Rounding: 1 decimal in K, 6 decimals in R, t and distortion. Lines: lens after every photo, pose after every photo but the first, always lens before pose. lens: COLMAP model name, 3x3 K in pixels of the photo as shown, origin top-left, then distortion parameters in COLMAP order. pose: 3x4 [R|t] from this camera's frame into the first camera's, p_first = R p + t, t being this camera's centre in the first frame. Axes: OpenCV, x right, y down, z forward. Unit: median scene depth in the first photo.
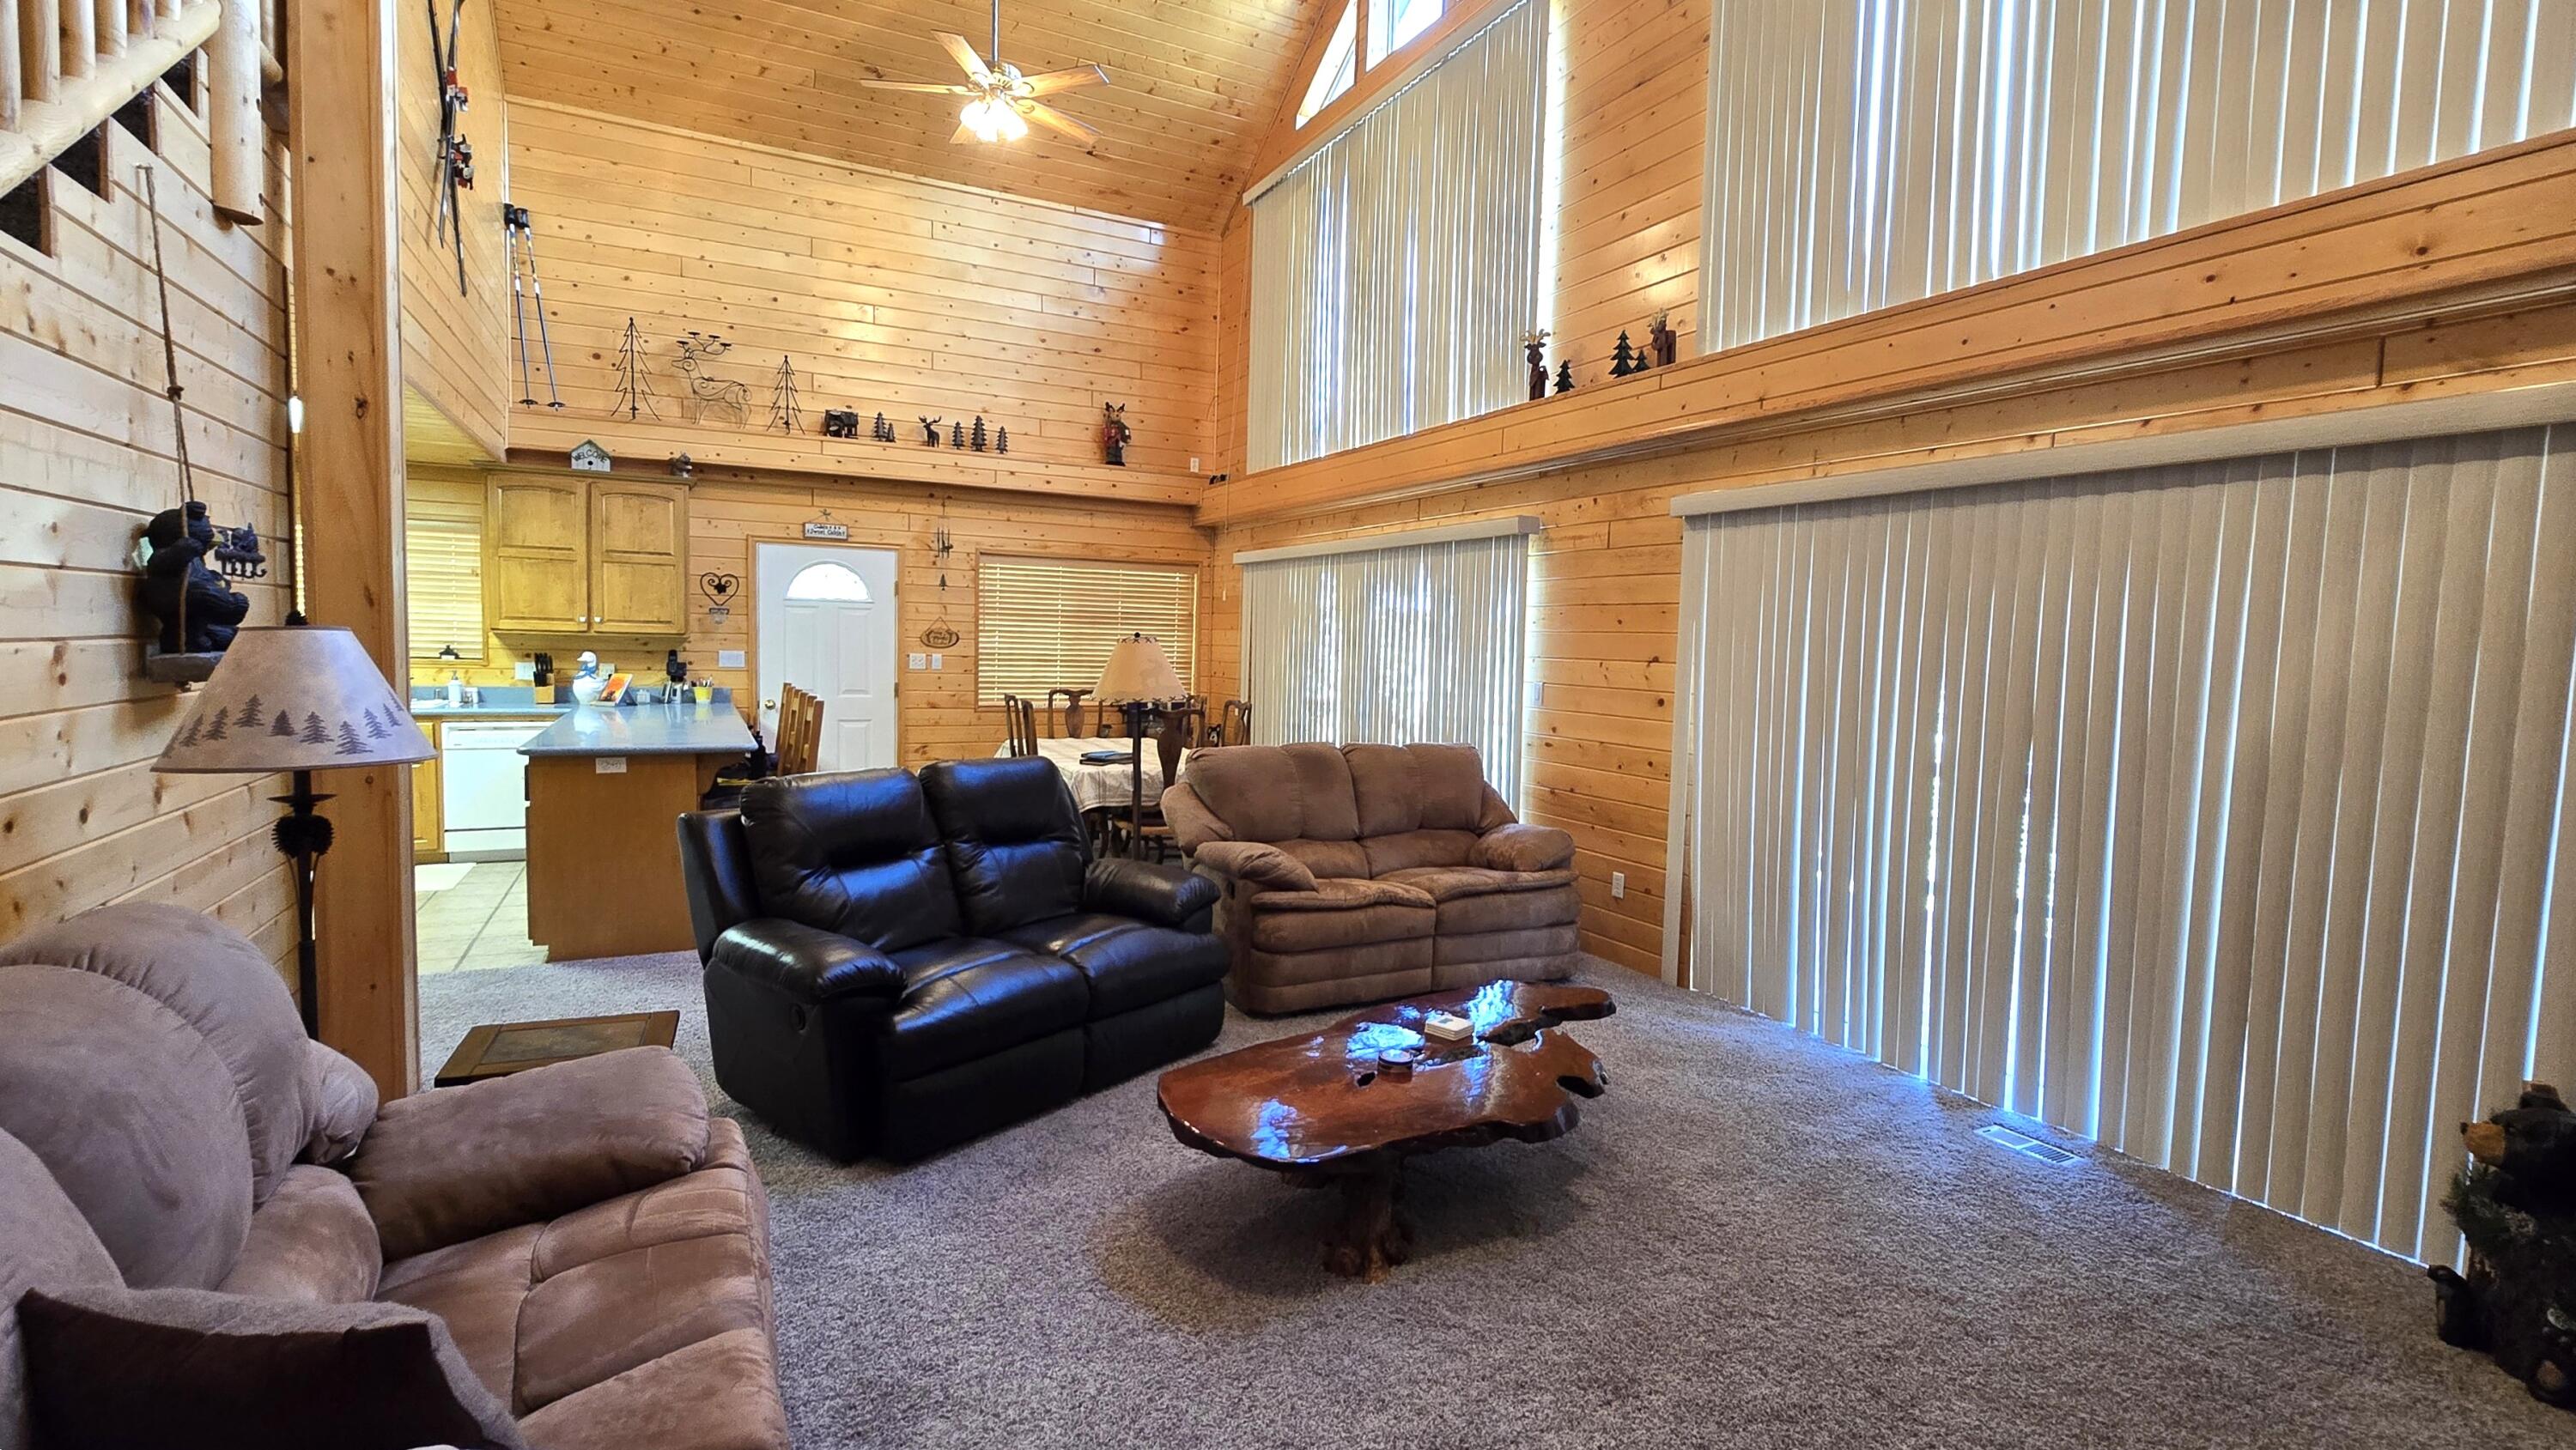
lens RADIAL K [[1162.3, 0, 1288.0], [0, 1162.3, 725.0], [0, 0, 1]] dist [0.002754, 0.000629]
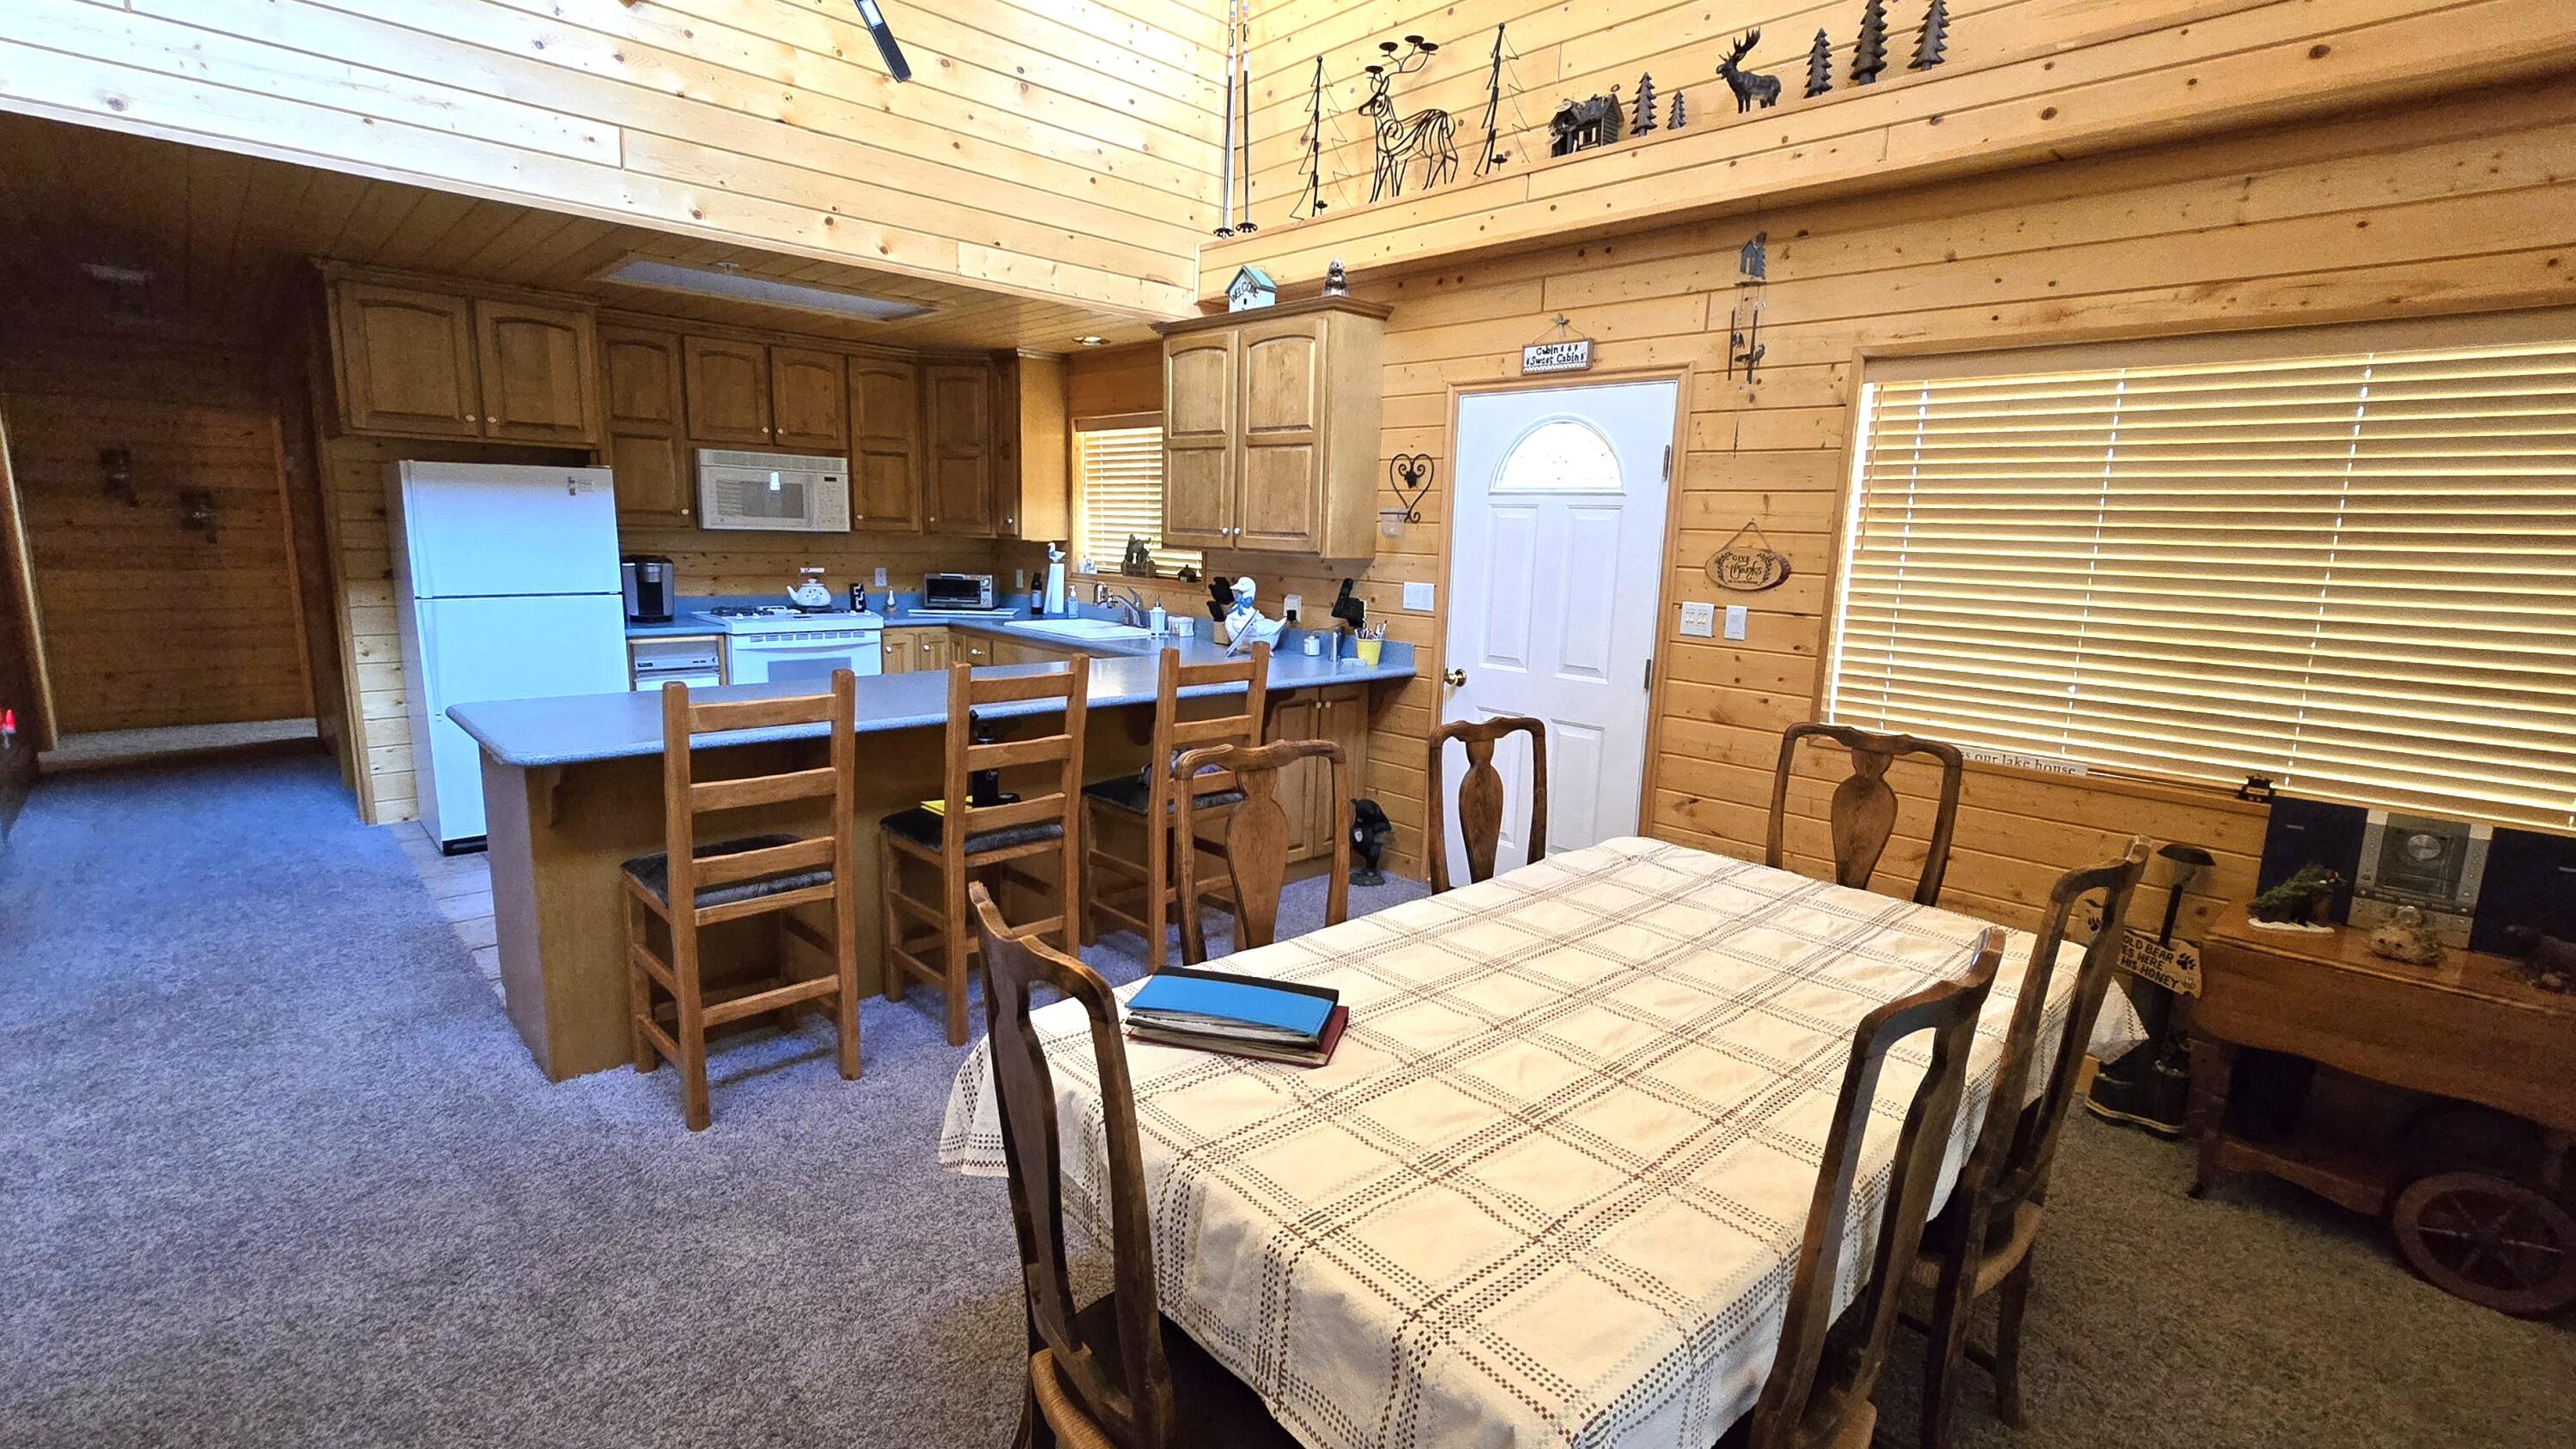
lens RADIAL K [[1162.3, 0, 1288.0], [0, 1162.3, 724.5], [0, 0, 1]] dist [0.002754, 0.000629]
pose [[0.278159, 0.143871, -0.949699, 0.093880], [-0.093933, 0.988054, 0.122169, -0.062426], [0.955931, 0.055226, 0.288350, 0.815163]]
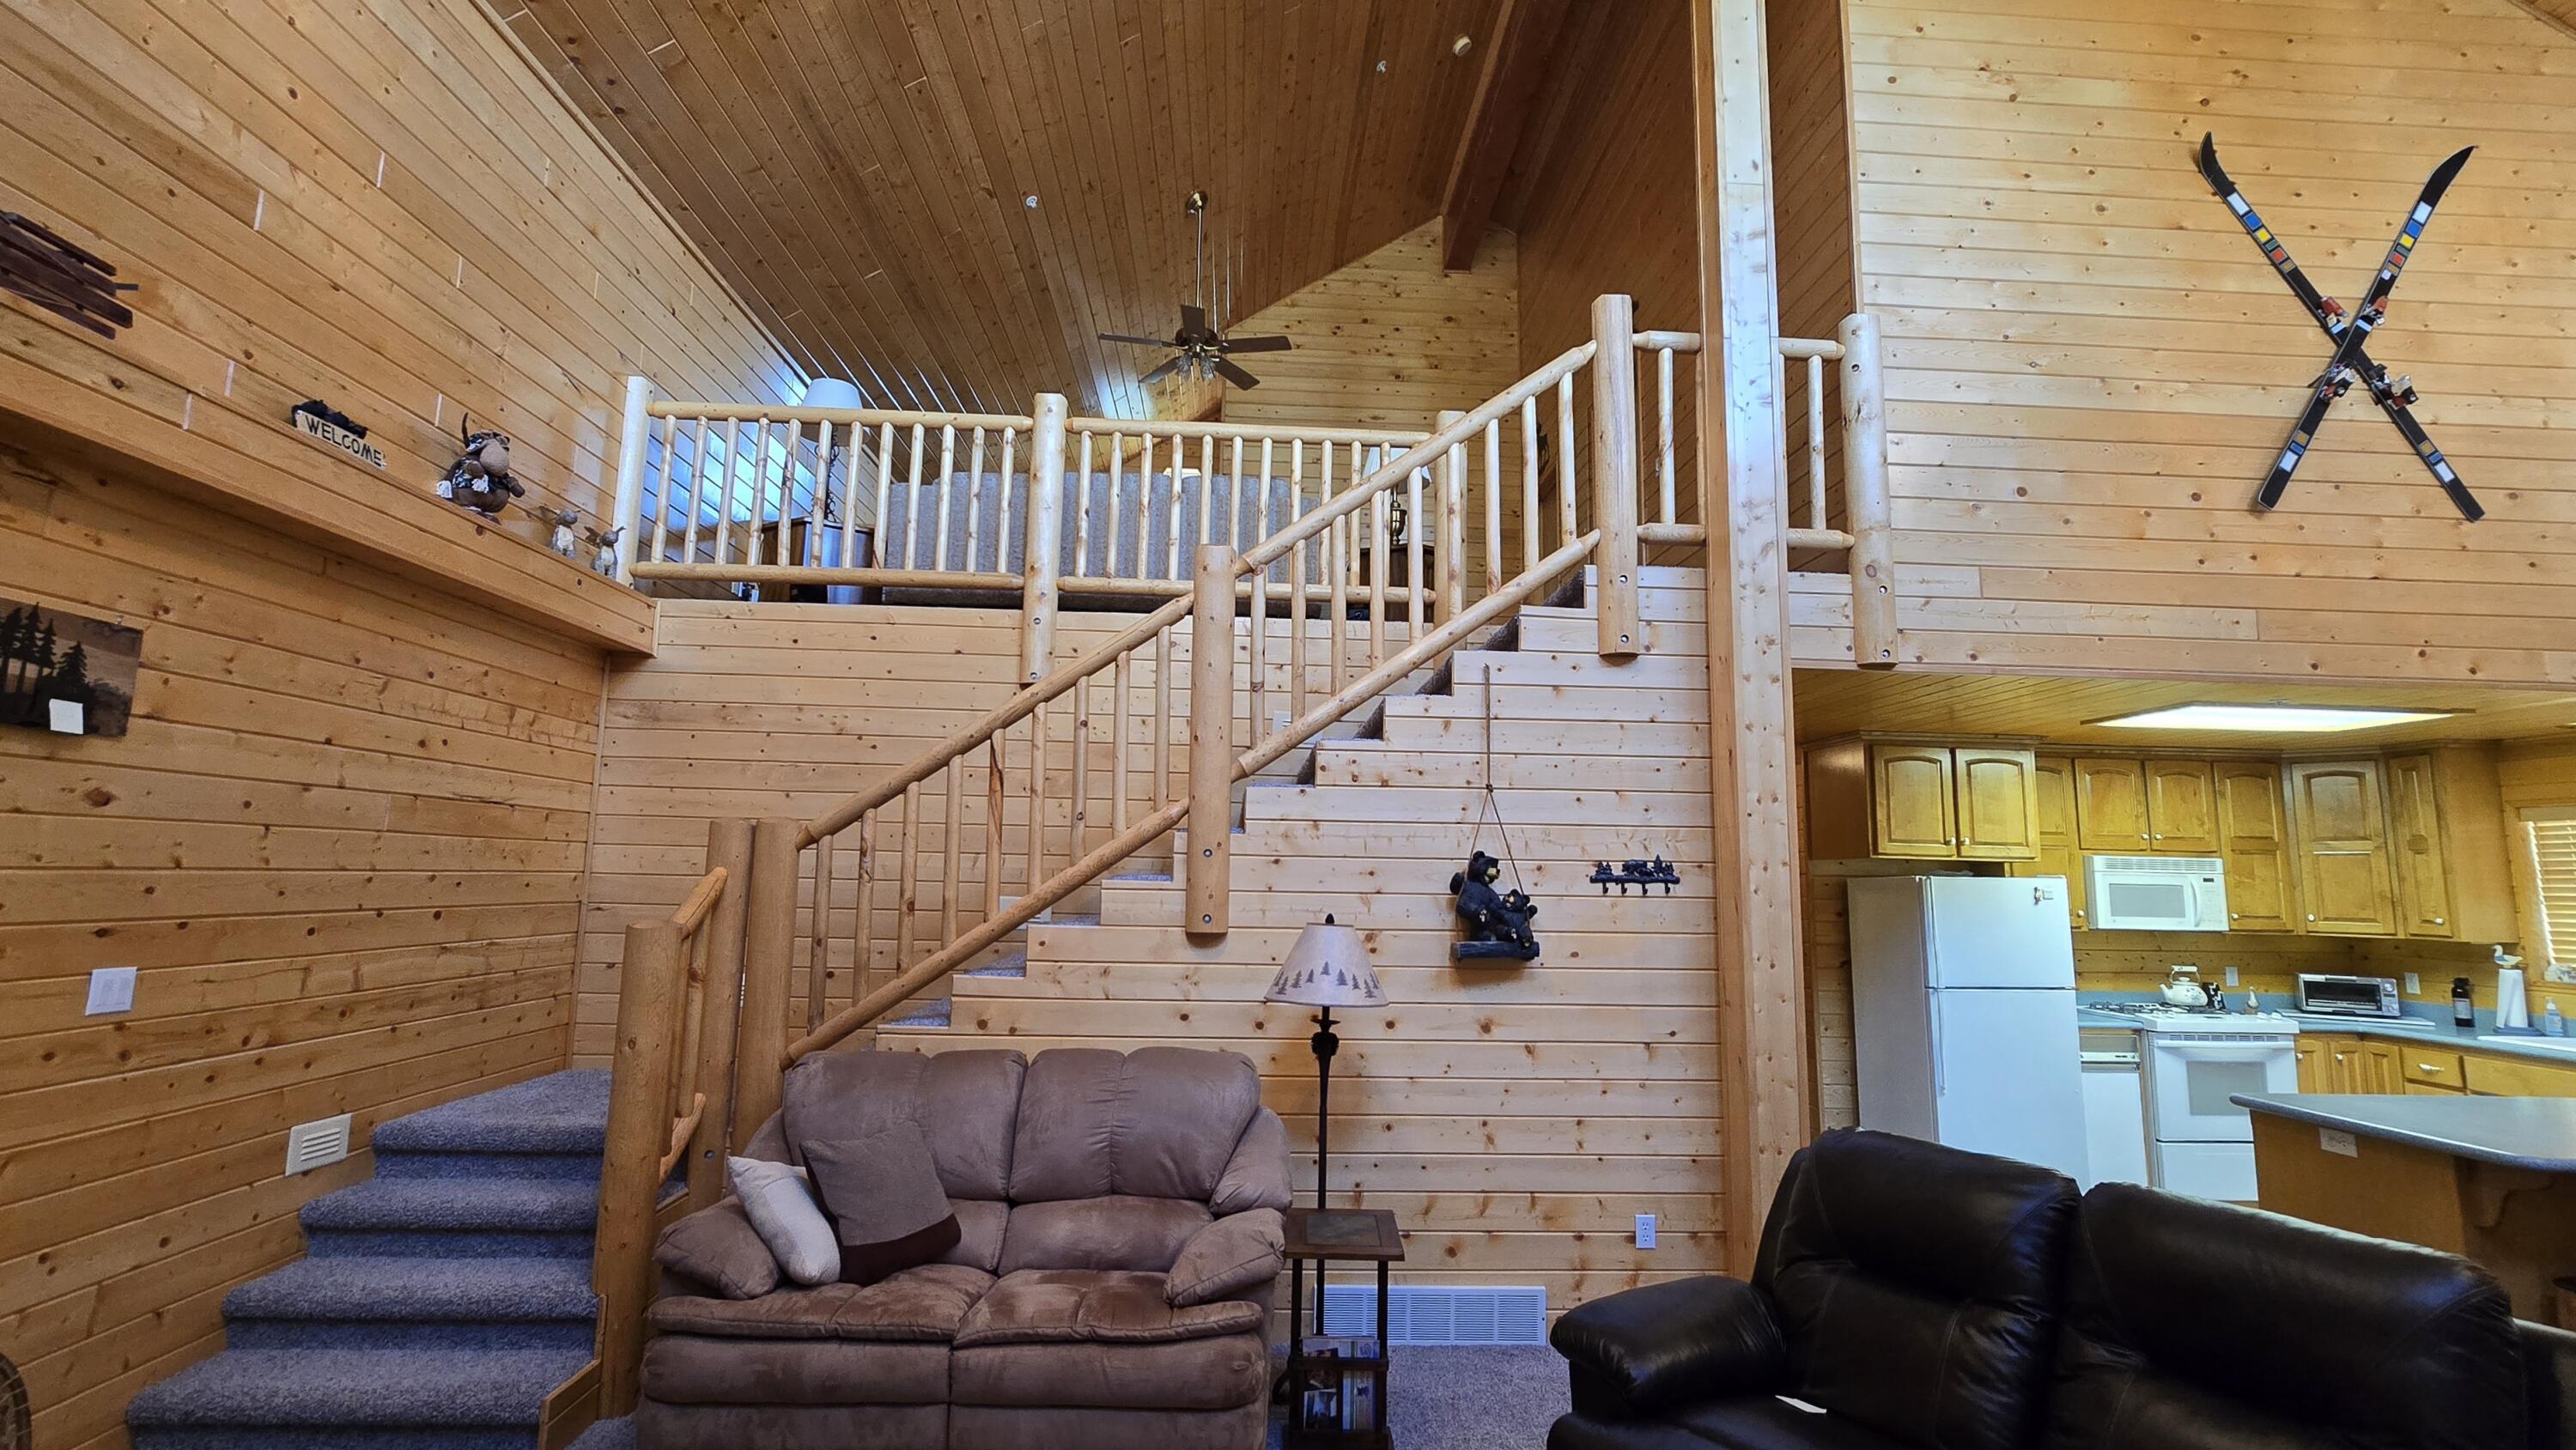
lens RADIAL K [[1162.3, 0, 1288.0], [0, 1162.3, 725.0], [0, 0, 1]] dist [0.002754, 0.000629]
pose [[-0.404844, -0.157698, -0.900685, 0.246728], [-0.098127, 0.986820, -0.128672, -0.039543], [0.909105, 0.036290, -0.414983, 0.470229]]
